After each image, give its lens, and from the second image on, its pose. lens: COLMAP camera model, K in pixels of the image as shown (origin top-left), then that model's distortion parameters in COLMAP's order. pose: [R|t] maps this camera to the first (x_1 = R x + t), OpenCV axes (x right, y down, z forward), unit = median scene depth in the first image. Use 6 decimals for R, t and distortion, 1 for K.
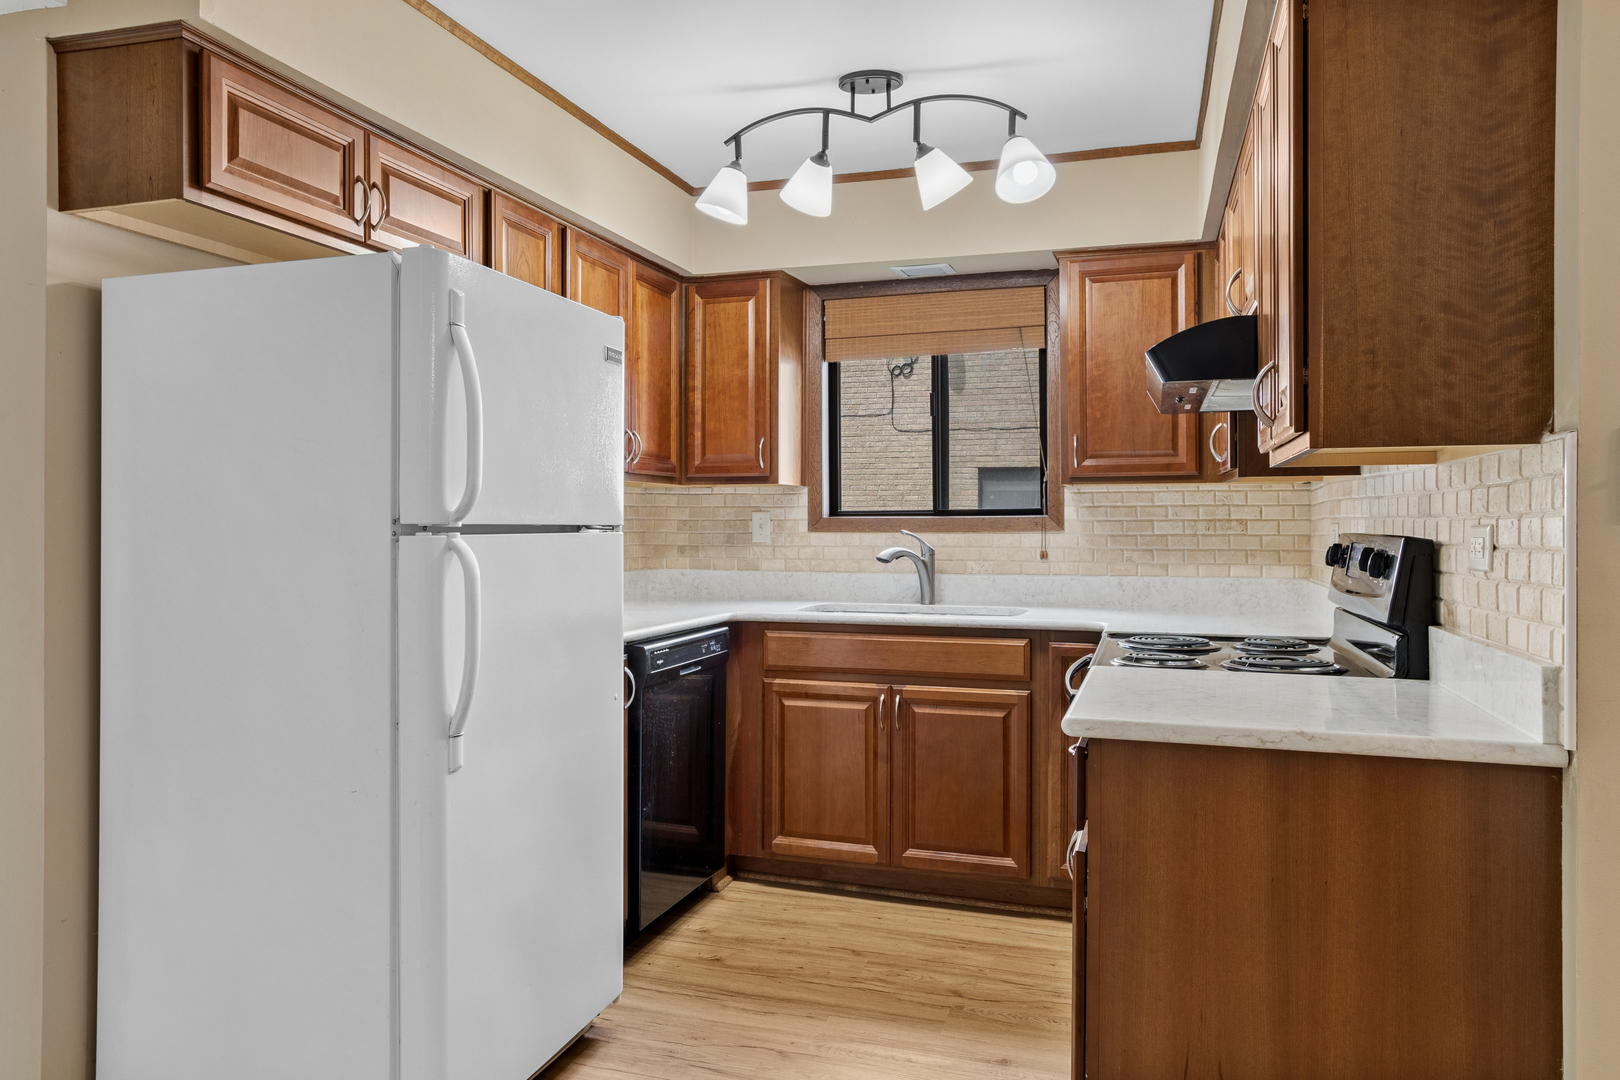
lens RADIAL K [[1074.5, 0, 816.3], [0, 1074.5, 533.6], [0, 0, 1]] dist [-0.018297, 0.014985]
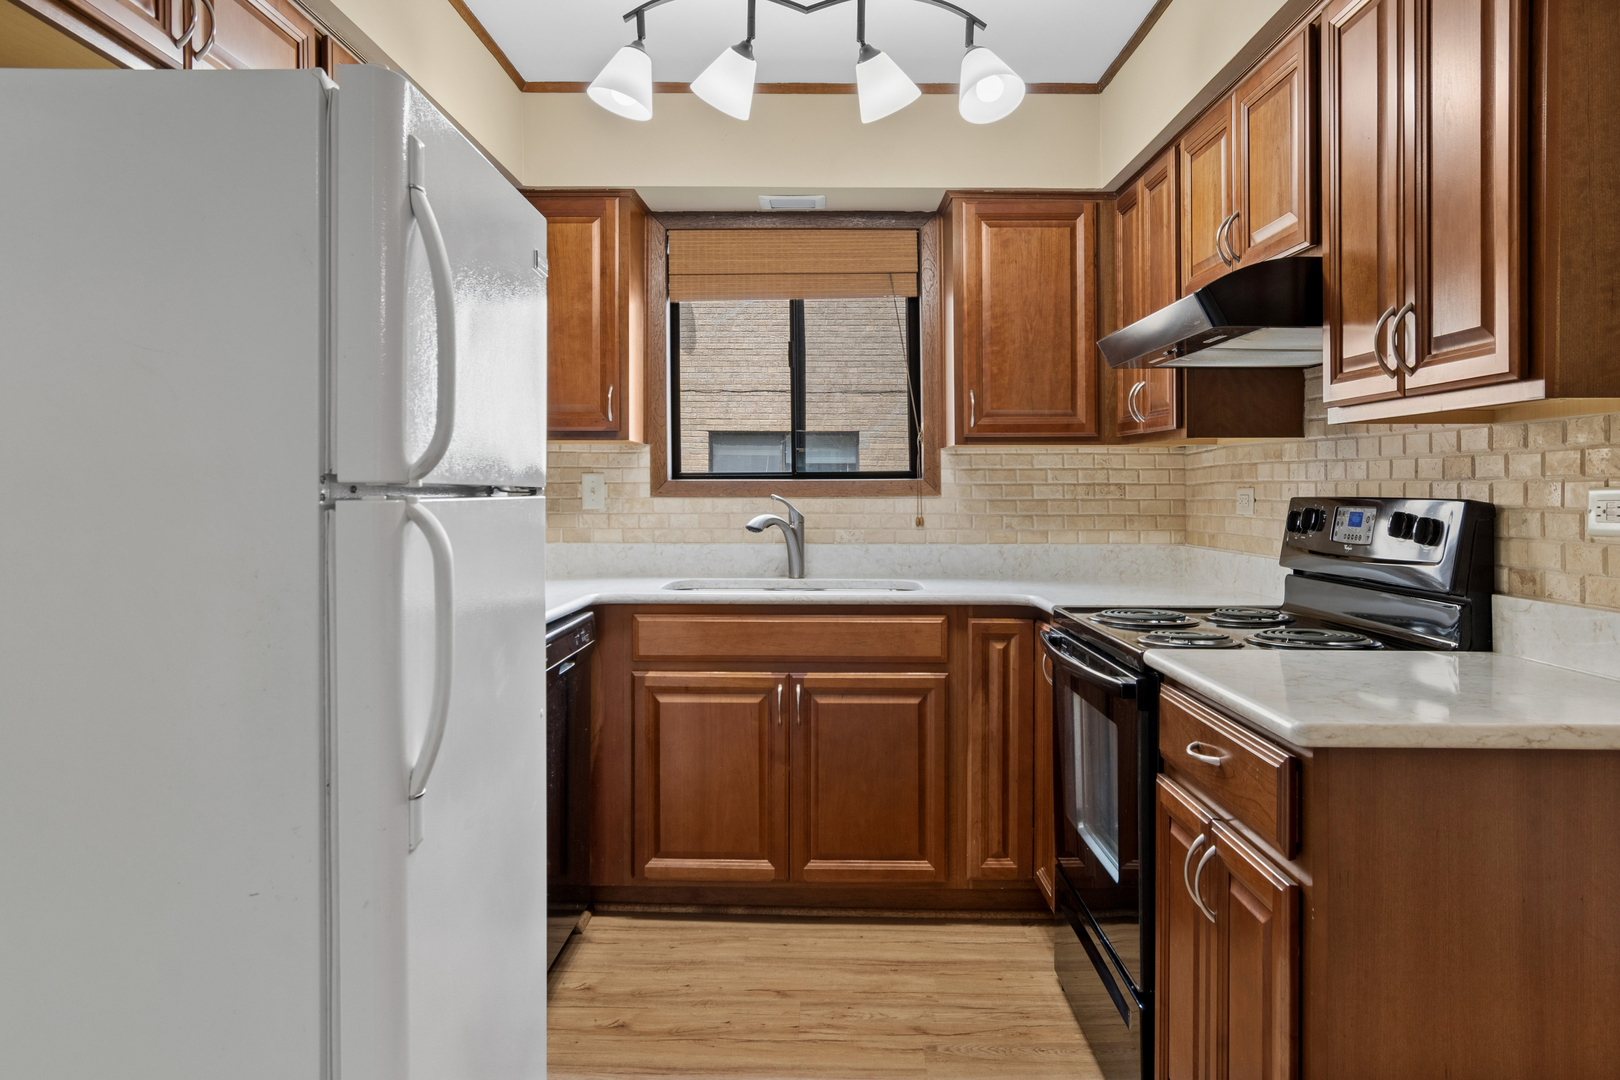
lens RADIAL K [[1074.5, 0, 781.6], [0, 1074.5, 499.6], [0, 0, 1]] dist [-0.018297, 0.014985]
pose [[0.957002, -0.001057, 0.290080, -0.196371], [0.001270, 0.999999, -0.000546, 0.001452], [-0.290079, 0.000891, 0.957002, 0.179911]]
